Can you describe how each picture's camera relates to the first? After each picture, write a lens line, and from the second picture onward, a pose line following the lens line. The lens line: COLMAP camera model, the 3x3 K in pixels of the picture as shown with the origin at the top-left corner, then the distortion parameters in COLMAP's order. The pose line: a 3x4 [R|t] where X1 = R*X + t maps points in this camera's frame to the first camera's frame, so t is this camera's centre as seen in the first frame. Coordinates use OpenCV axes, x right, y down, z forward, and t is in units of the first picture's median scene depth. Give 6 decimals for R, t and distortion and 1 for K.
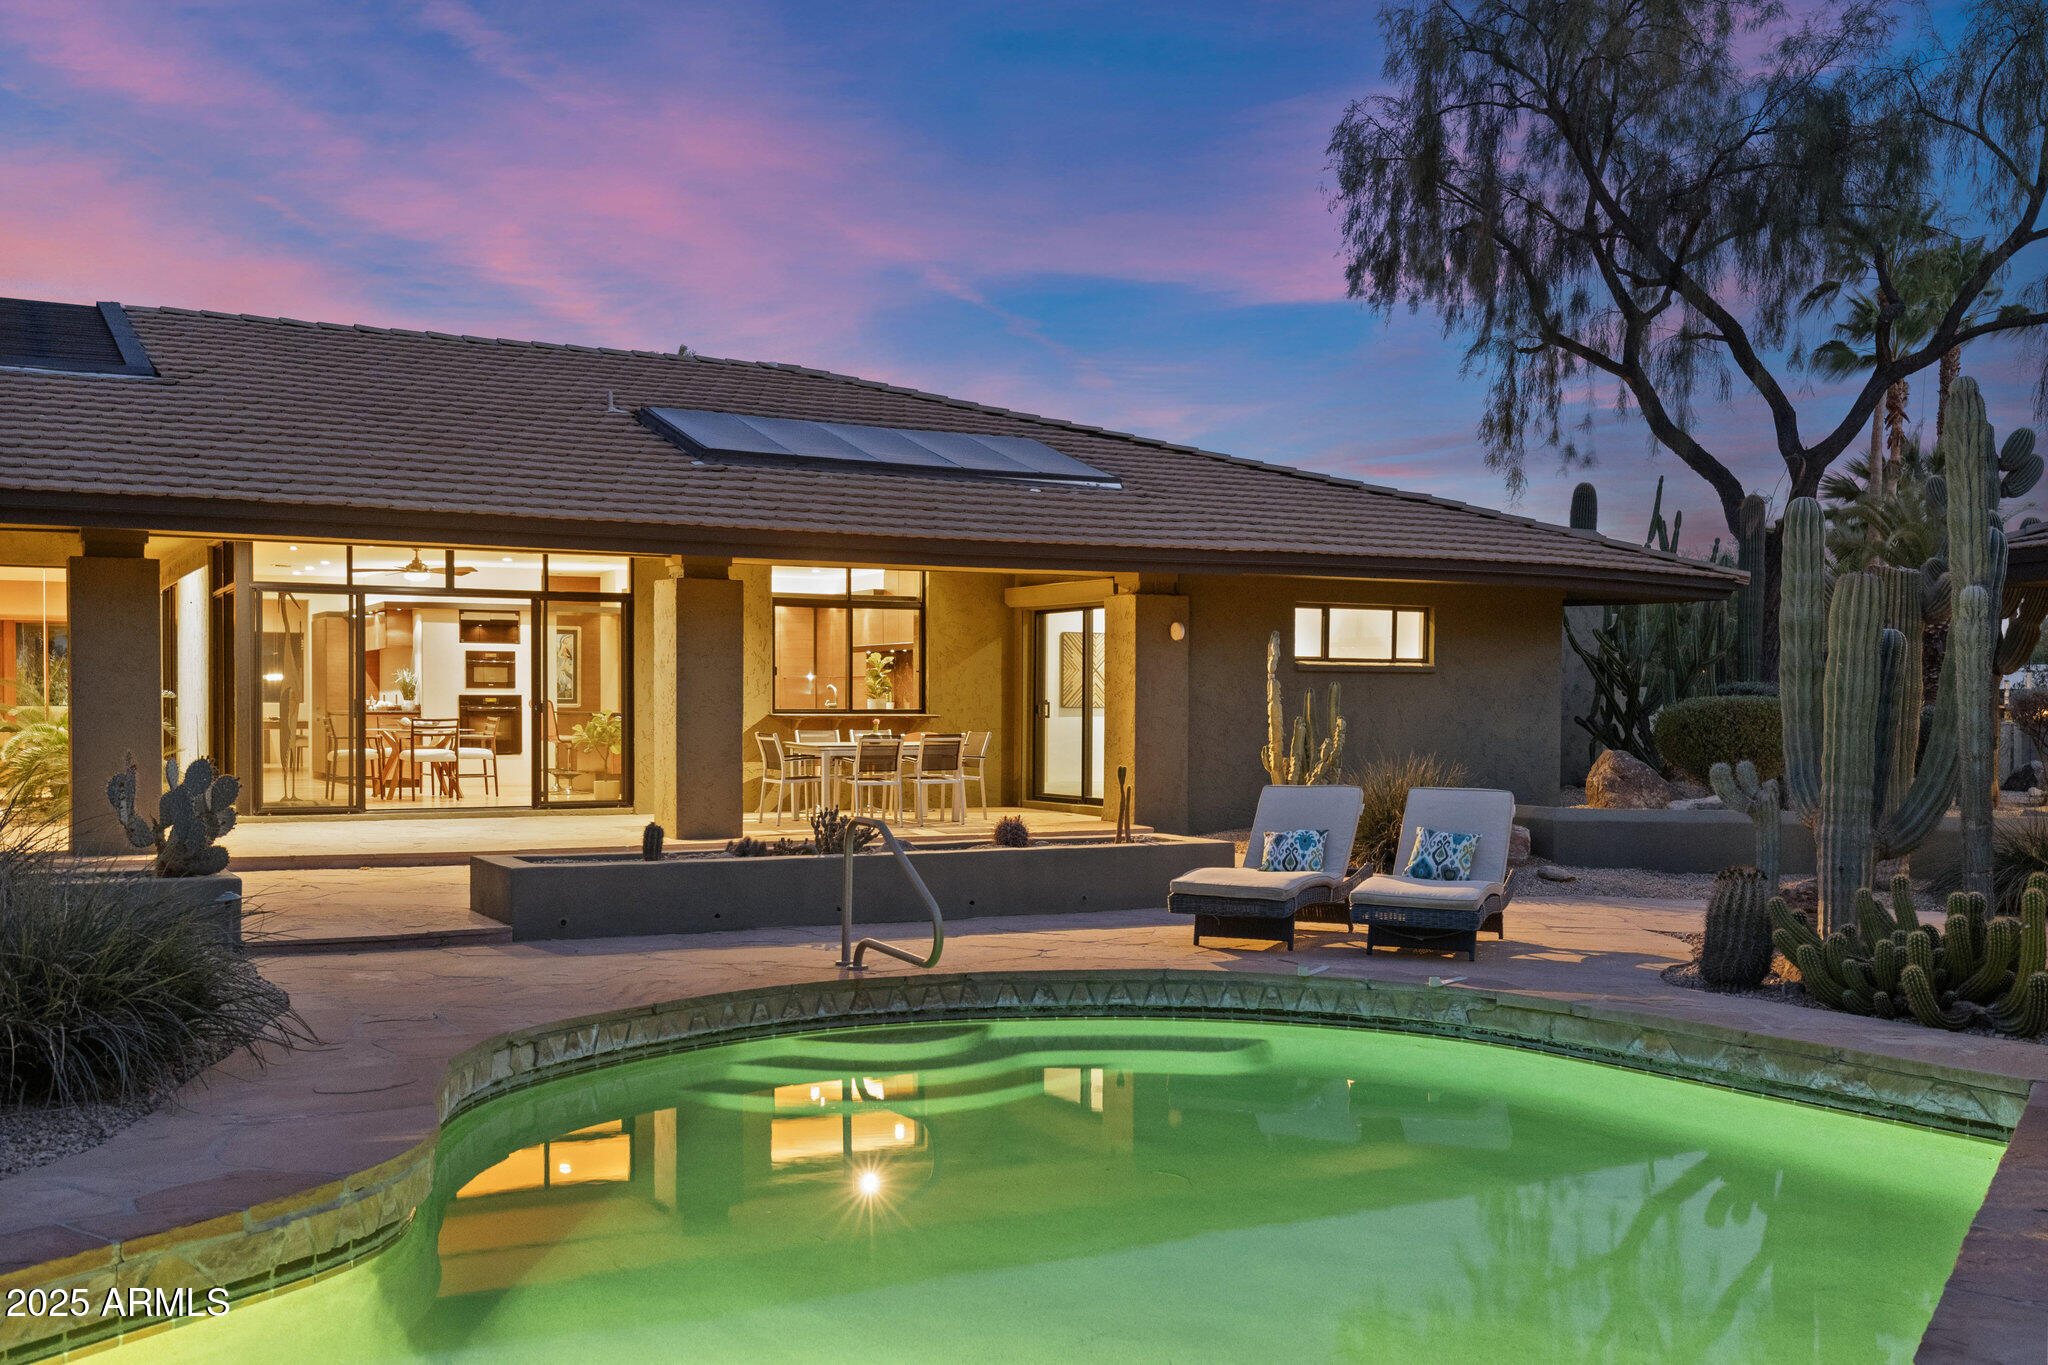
lens RADIAL K [[1986.6, 0, 1022.8], [0, 1986.6, 772.8], [0, 0, 1]] dist [-0.015222, -0.021820]
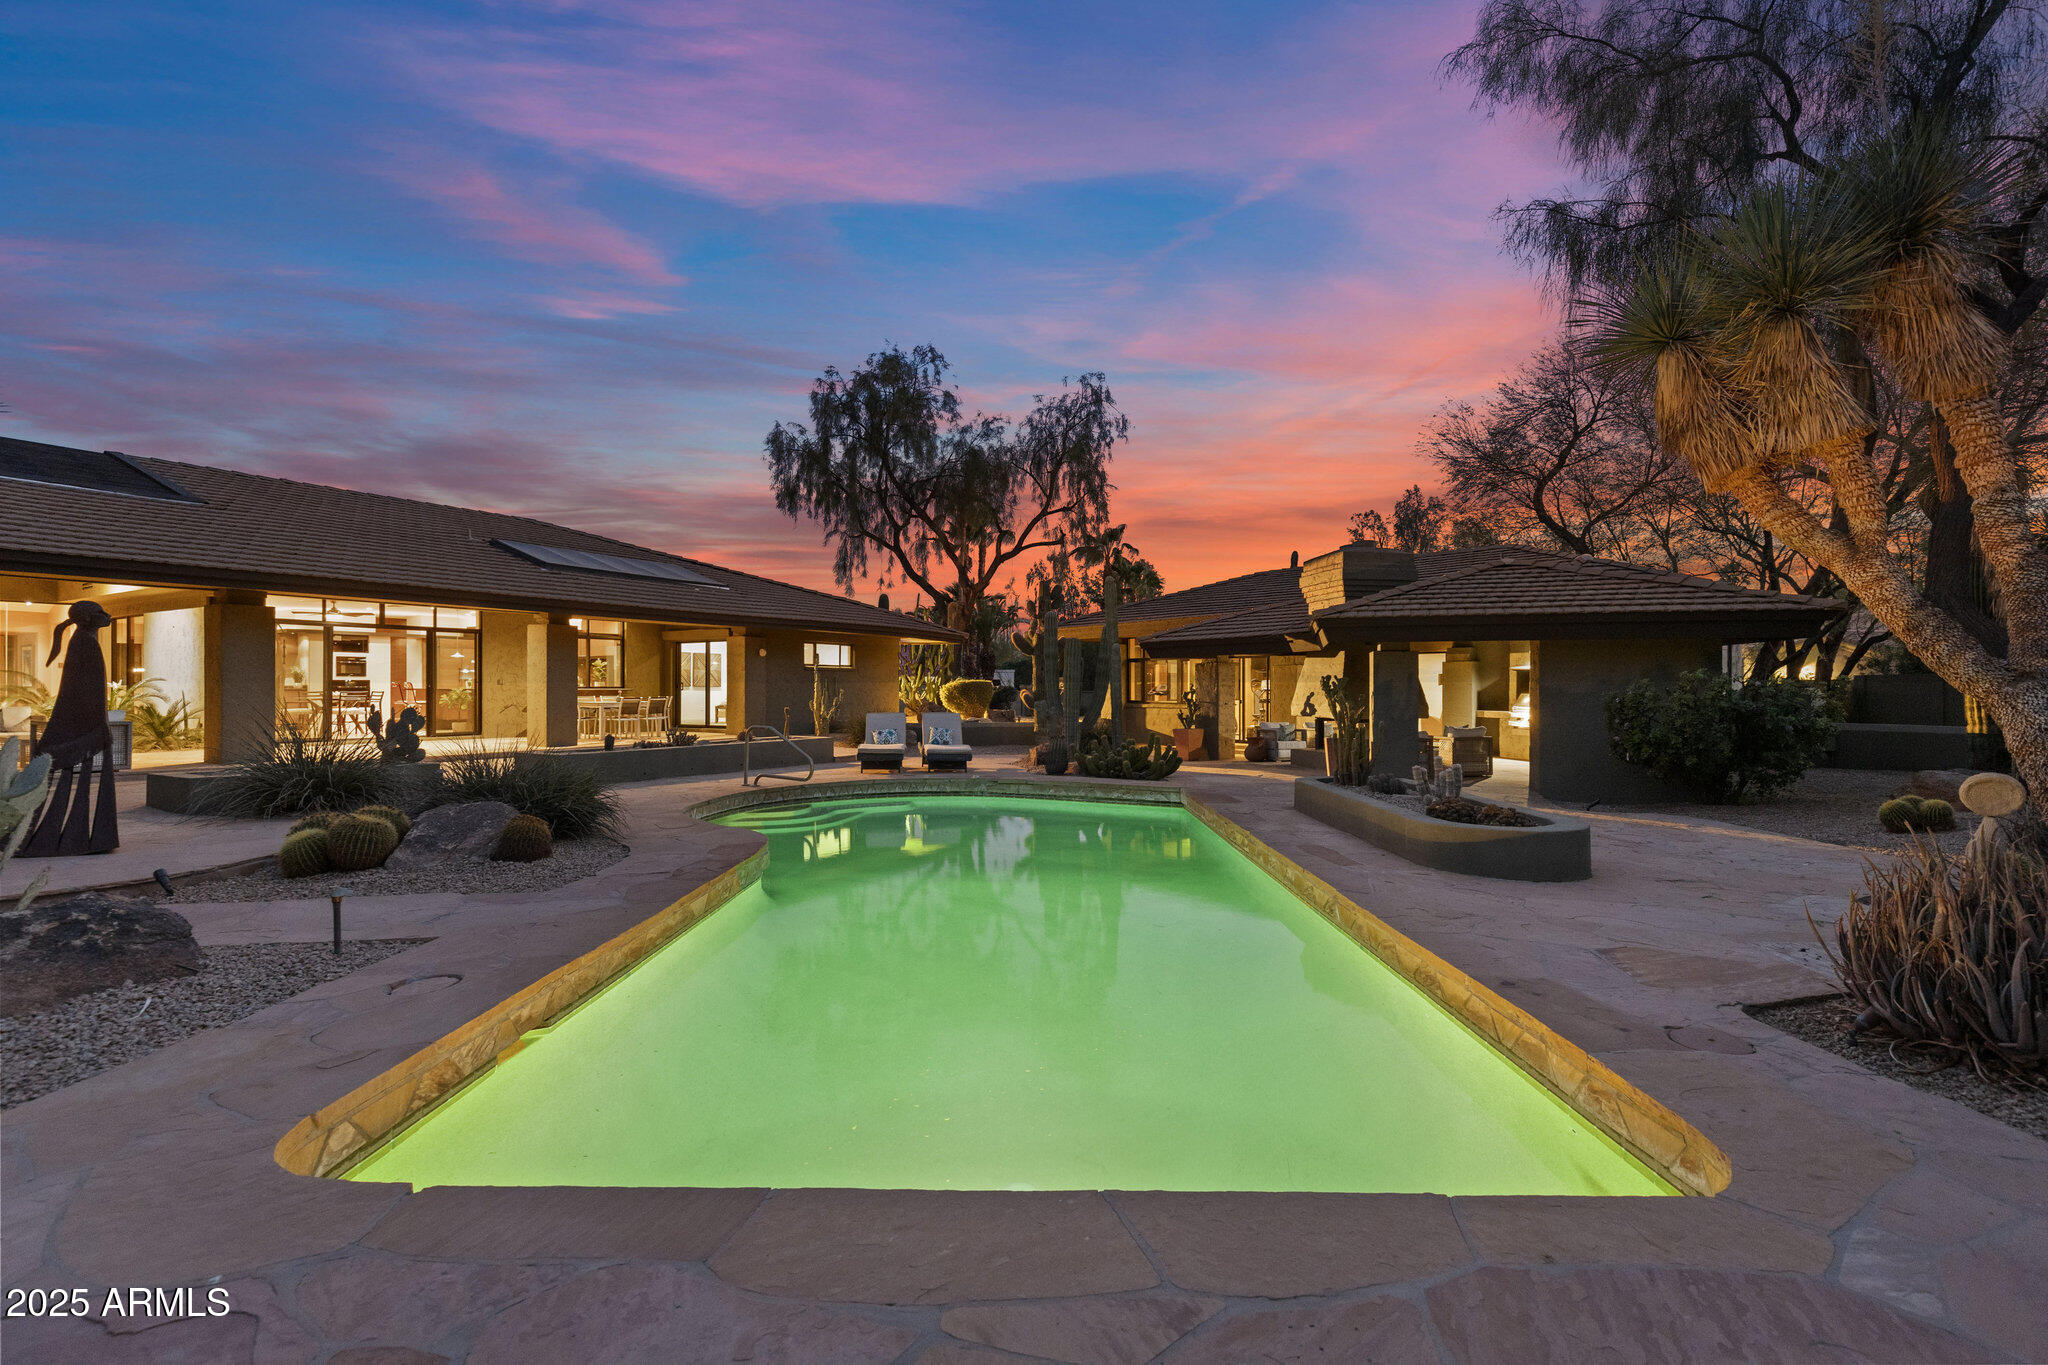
lens RADIAL K [[941.4, 0, 1024.0], [0, 941.4, 682.5], [0, 0, 1]] dist [0.001160, 0.000144]
pose [[0.858005, 0.000091, 0.513642, -0.218538], [0.020368, 0.999207, -0.034201, 0.008308], [-0.513238, 0.039806, 0.857323, -0.109101]]
